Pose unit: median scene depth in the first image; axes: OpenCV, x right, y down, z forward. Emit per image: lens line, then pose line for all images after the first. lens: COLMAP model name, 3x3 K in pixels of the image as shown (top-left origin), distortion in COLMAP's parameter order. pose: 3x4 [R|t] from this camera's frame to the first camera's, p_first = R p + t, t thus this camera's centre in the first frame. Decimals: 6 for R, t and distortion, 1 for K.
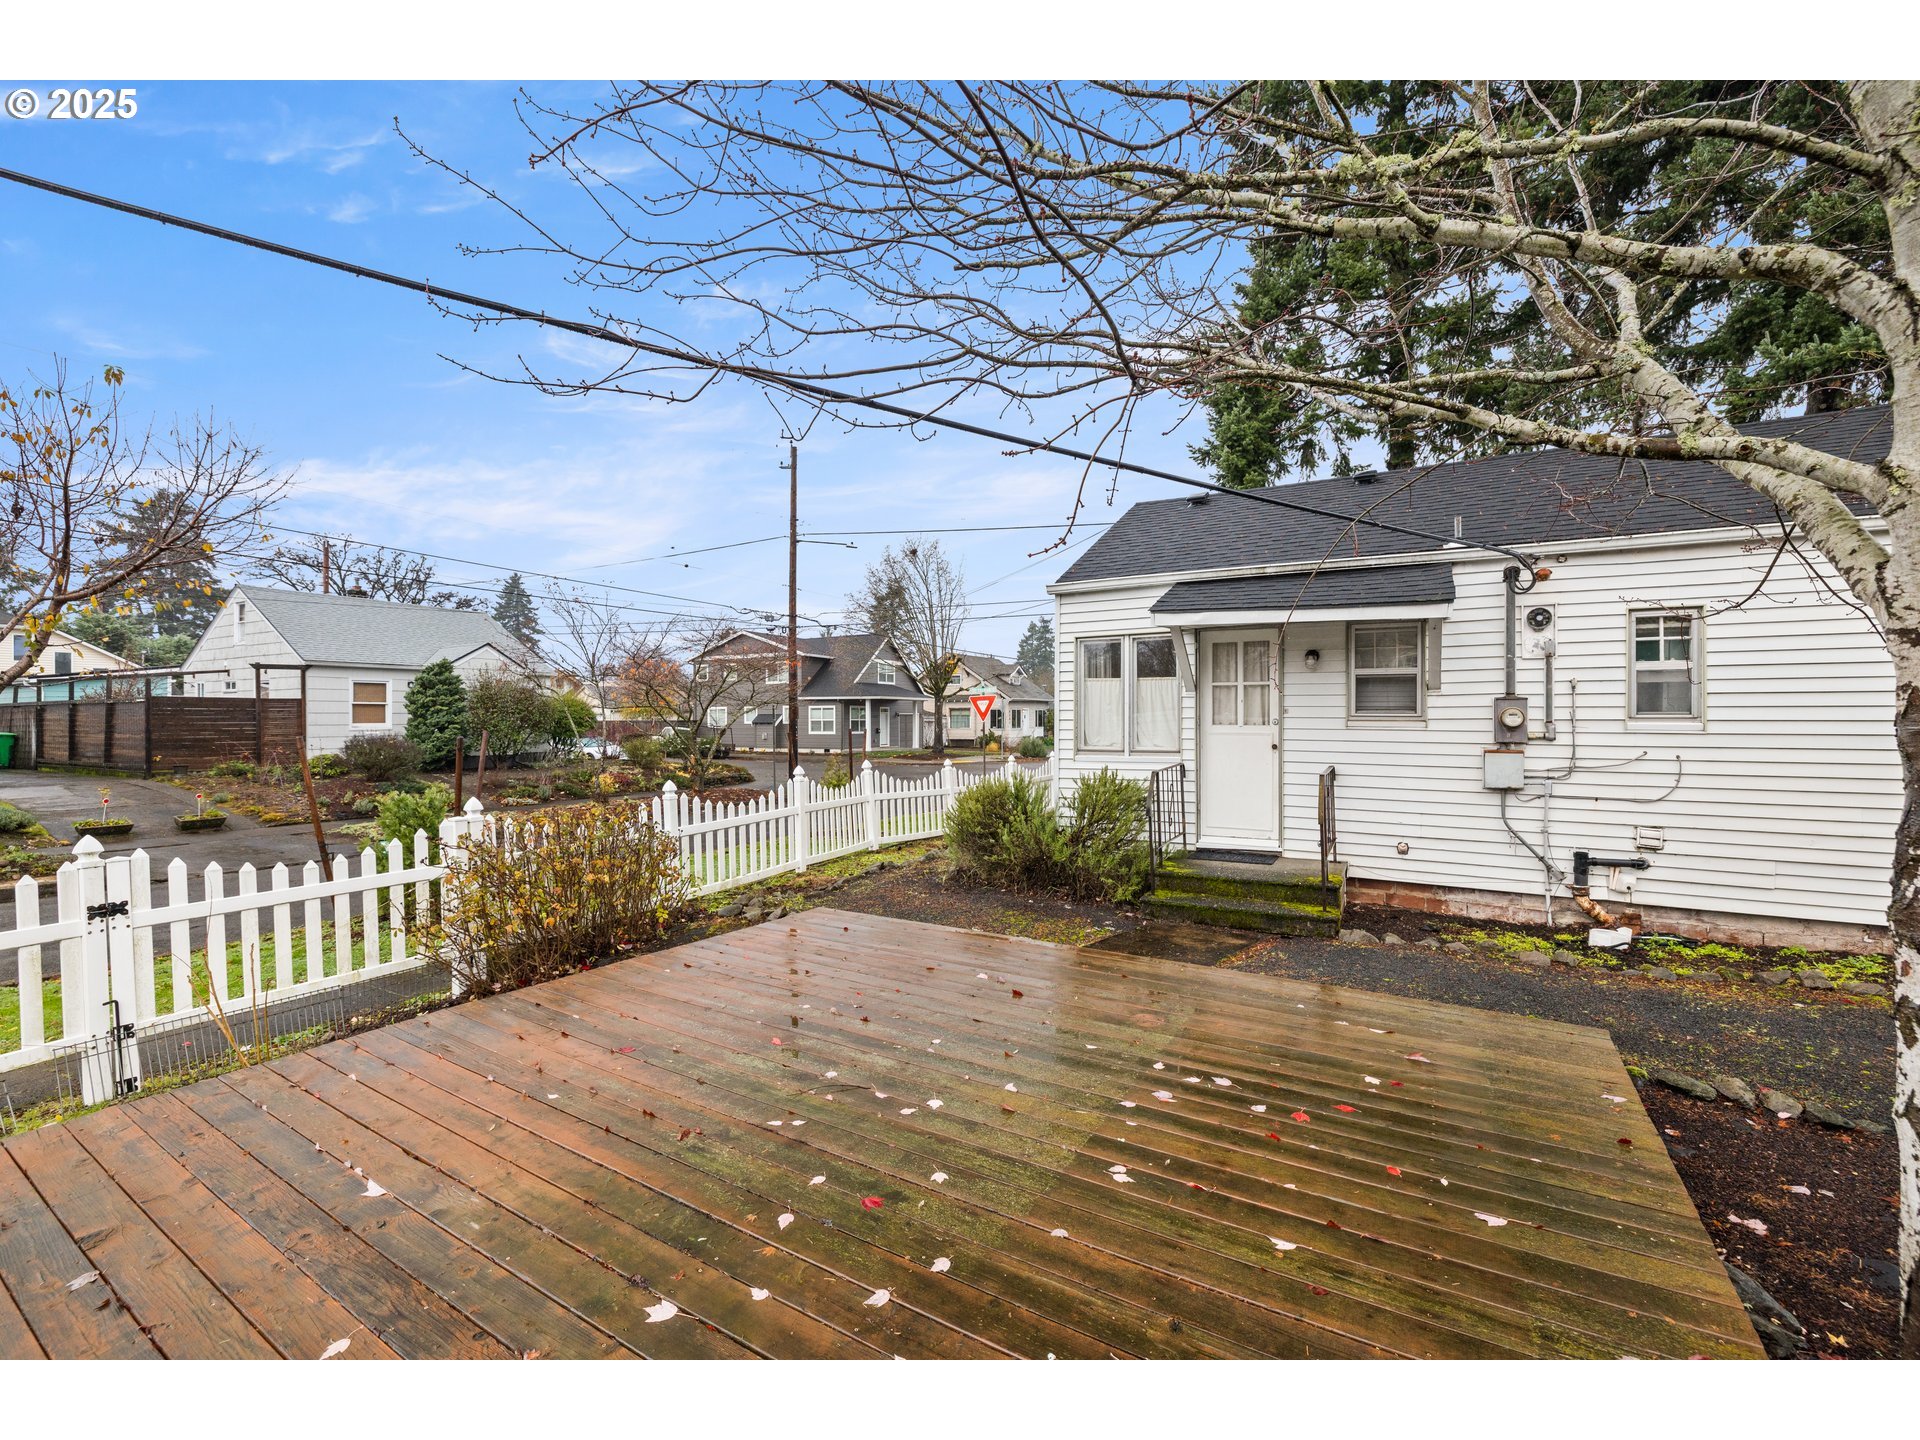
lens RADIAL K [[810.4, 0, 956.0], [0, 810.4, 736.5], [0, 0, 1]] dist [-0.001435, -0.000239]
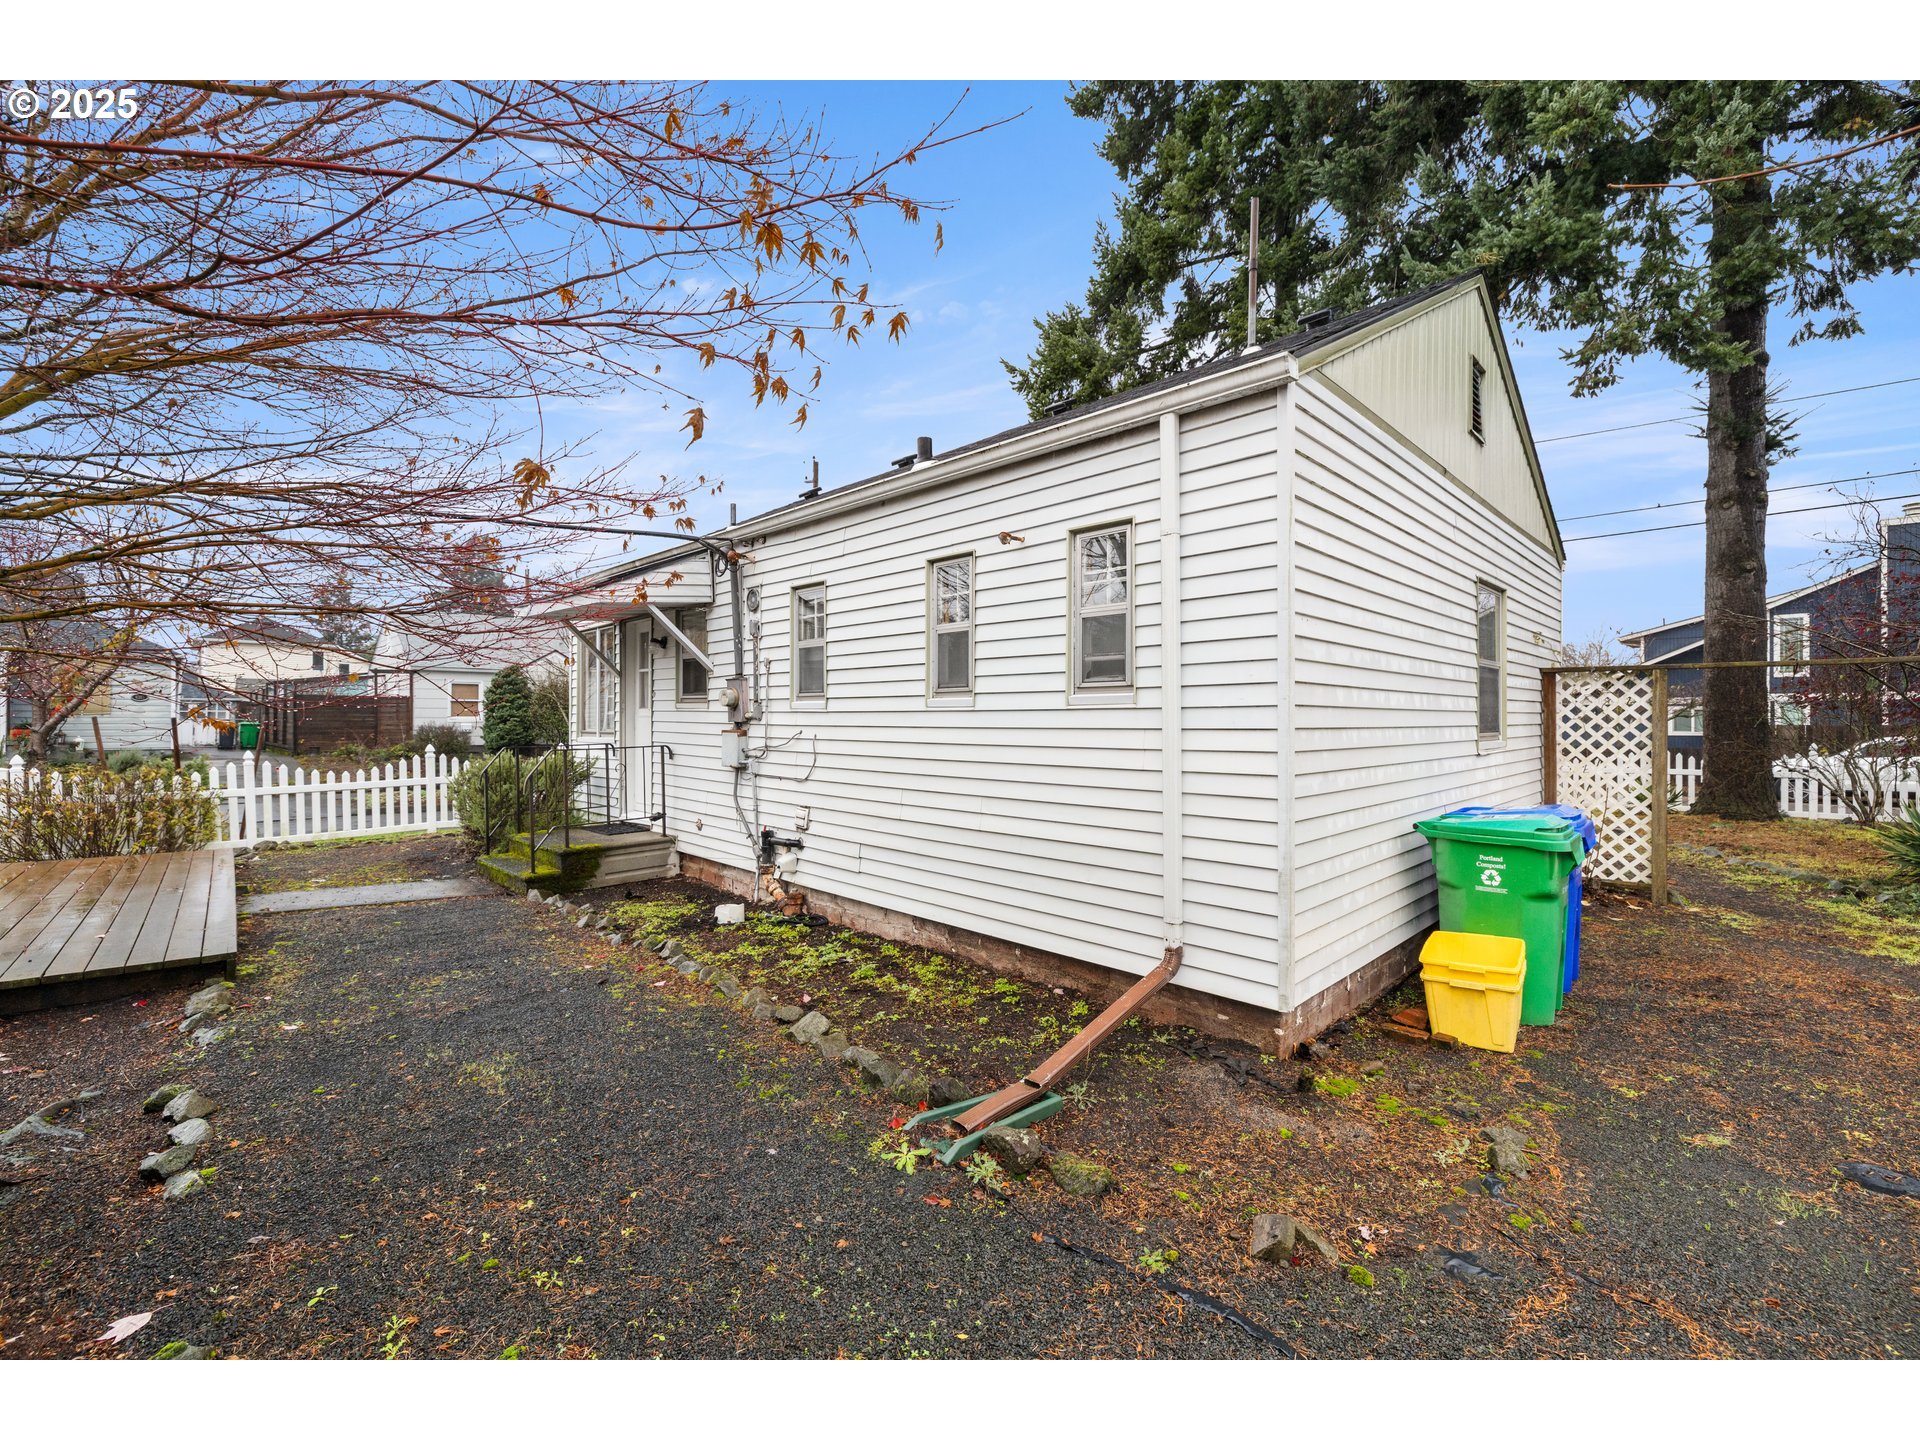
lens RADIAL K [[810.4, 0, 956.0], [0, 810.4, 736.5], [0, 0, 1]] dist [-0.001435, -0.000239]
pose [[0.953007, 0.013524, -0.302648, 1.259681], [-0.015186, 0.999880, -0.003140, 0.024660], [0.302569, 0.007588, 0.953097, 0.107918]]
